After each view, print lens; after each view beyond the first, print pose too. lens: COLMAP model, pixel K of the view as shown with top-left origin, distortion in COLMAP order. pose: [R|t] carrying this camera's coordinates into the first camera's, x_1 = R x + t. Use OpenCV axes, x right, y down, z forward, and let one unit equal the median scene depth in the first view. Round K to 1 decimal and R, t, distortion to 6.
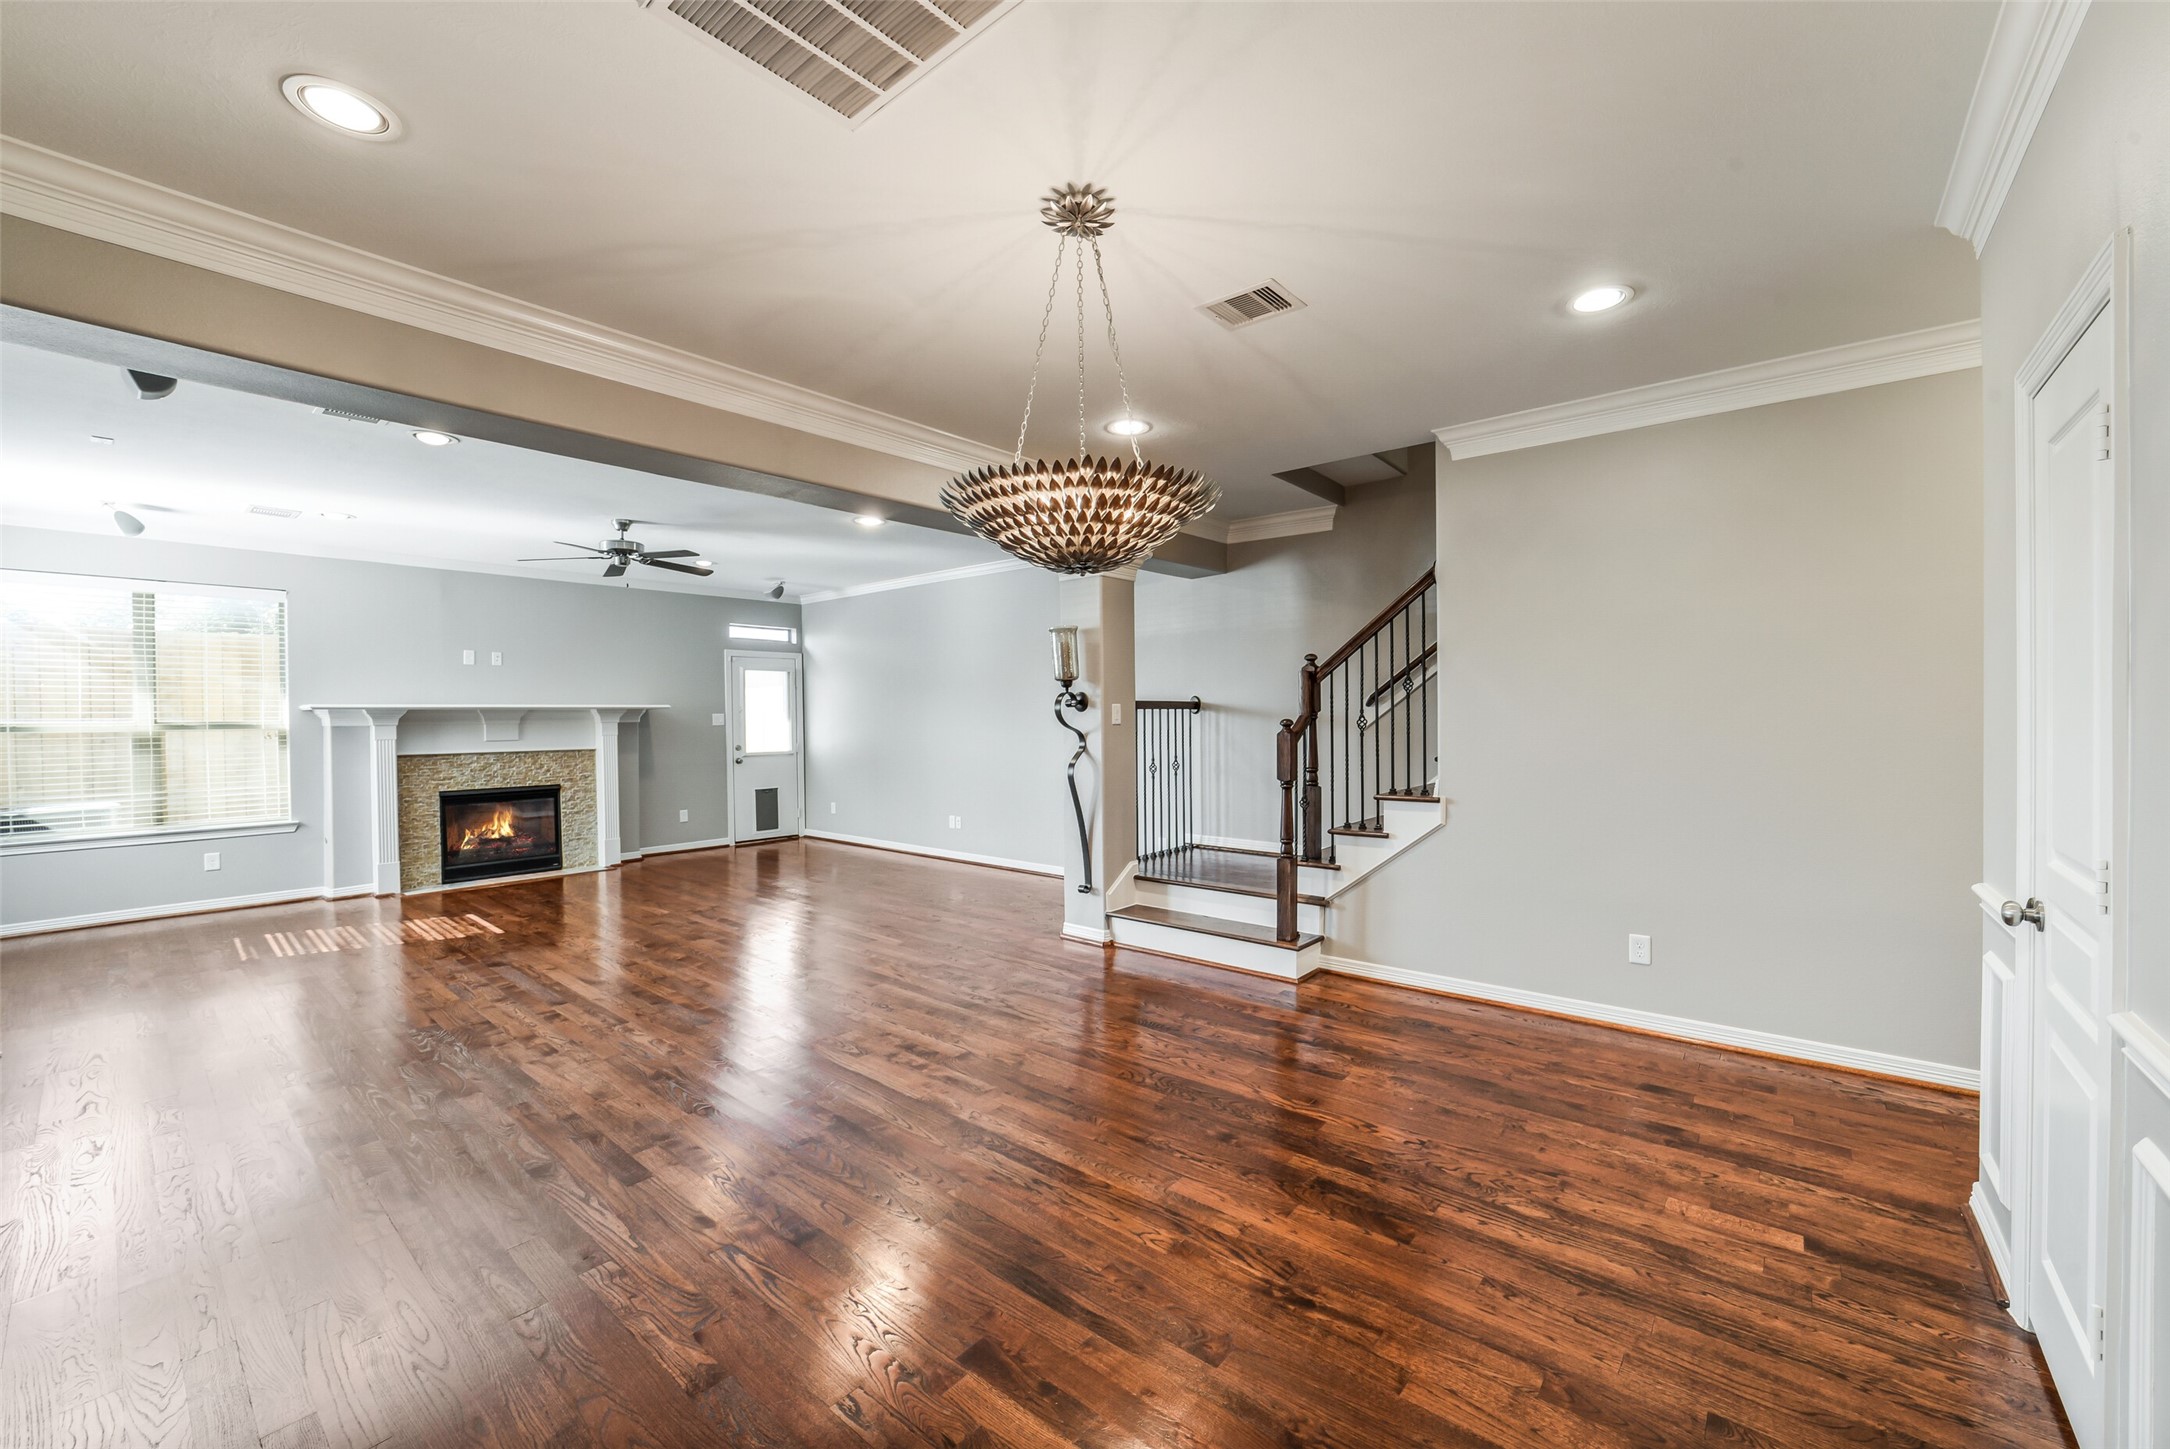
lens RADIAL K [[844.9, 0, 1097.0], [0, 844.9, 722.8], [0, 0, 1]] dist [-0.017238, 0.001026]
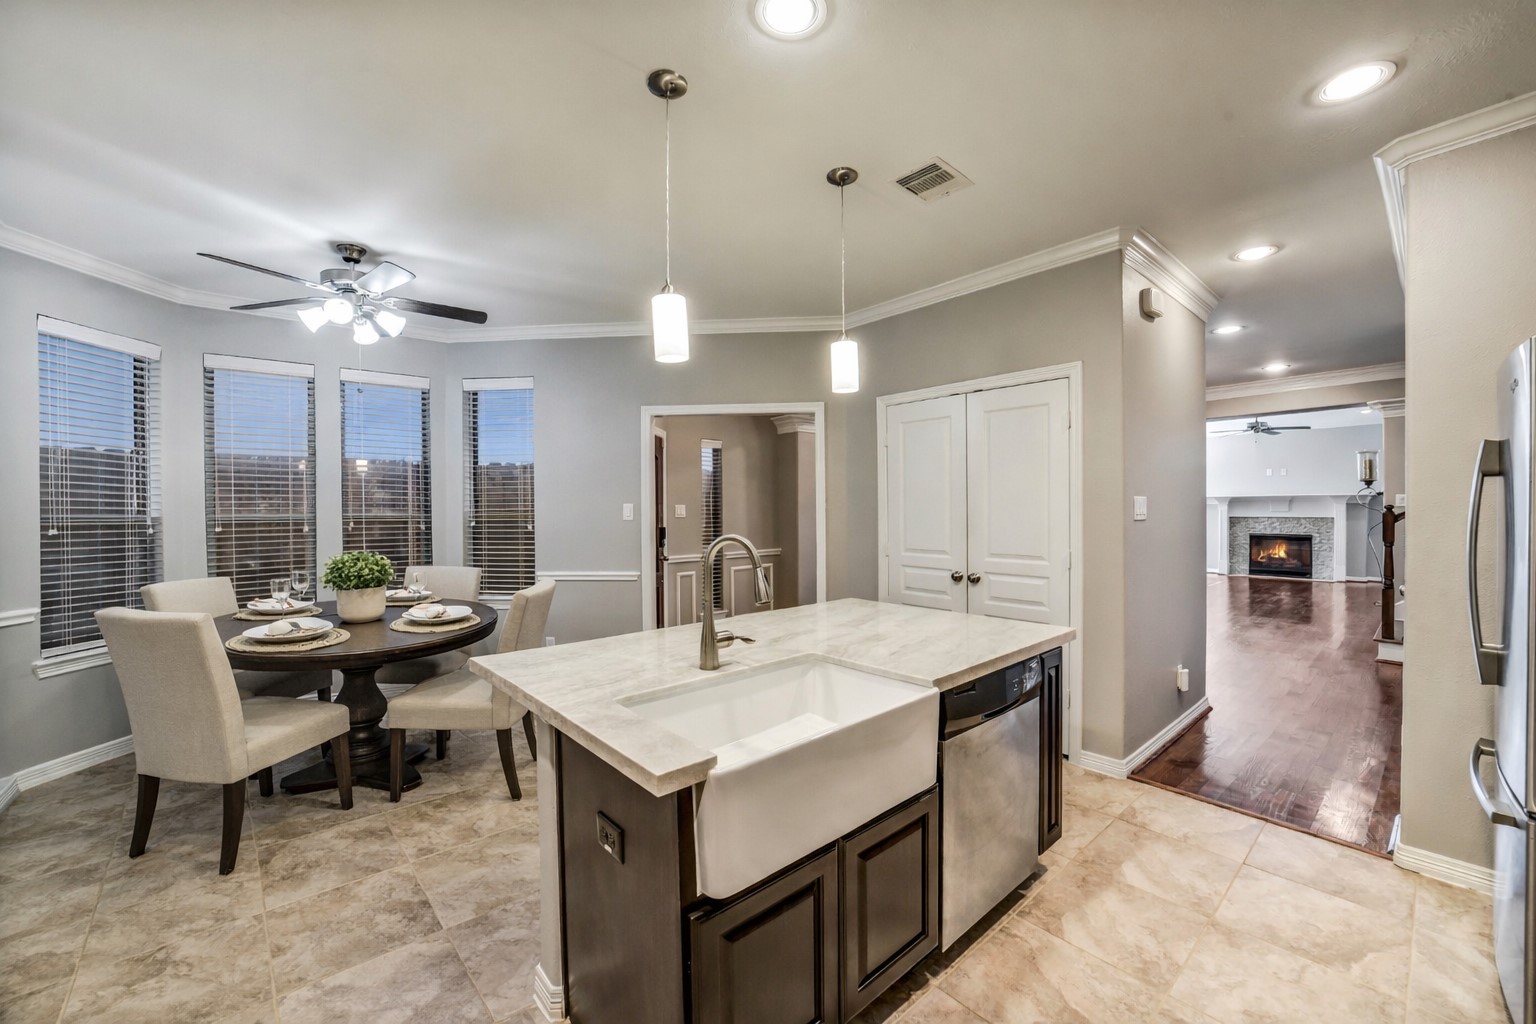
lens RADIAL K [[596.6, 0, 775.9], [0, 596.6, 514.0], [0, 0, 1]] dist [-0.013937, -0.000103]
pose [[-0.157685, 0.021523, -0.987255, 0.940765], [-0.000985, 0.999759, 0.021953, -0.003598], [0.987489, 0.004434, -0.157626, -0.012221]]
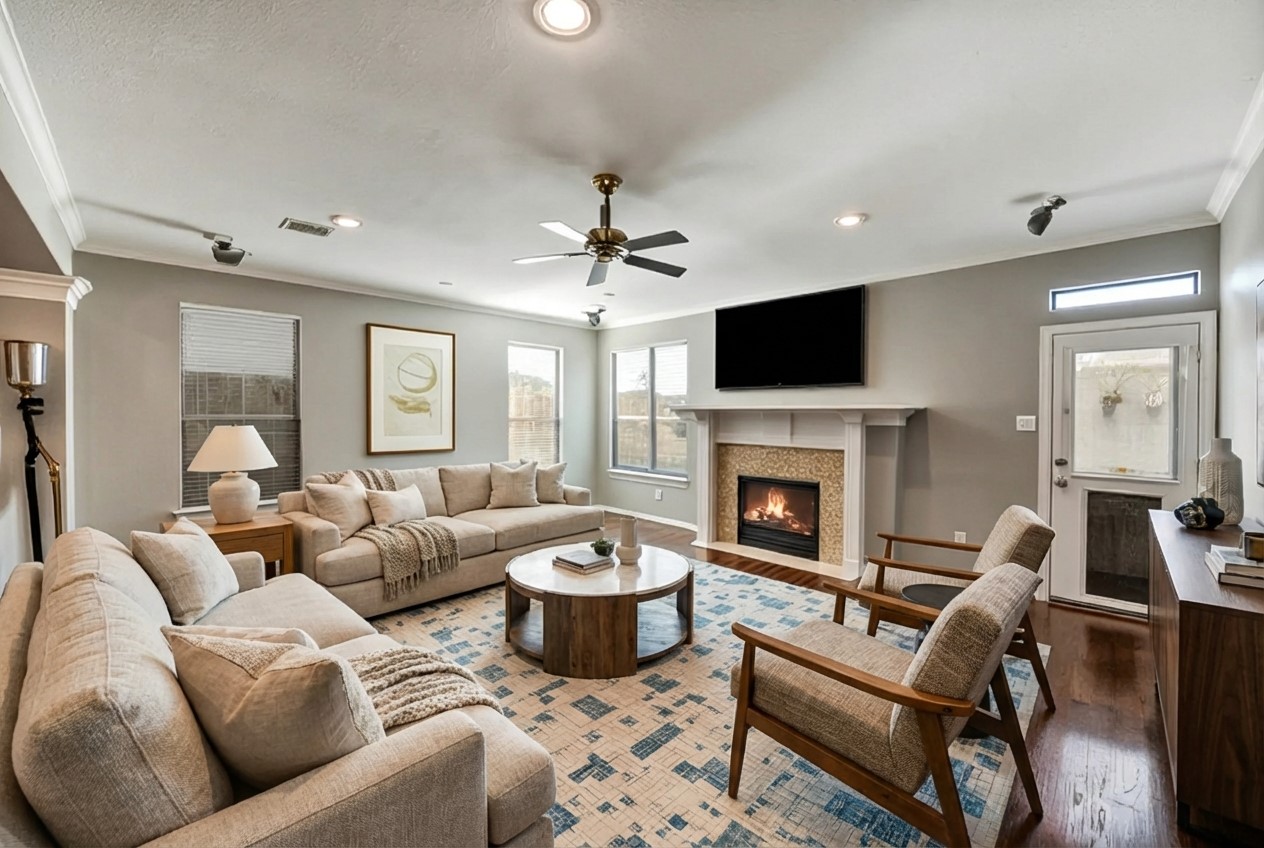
lens RADIAL K [[491.0, 0, 629.9], [0, 491.0, 418.2], [0, 0, 1]] dist [-0.013937, -0.000103]
pose [[-0.094151, 0.007991, -0.995526, 0.011410], [-0.008204, 0.999928, 0.008802, -0.011852], [0.995524, 0.008996, -0.094078, 0.850674]]
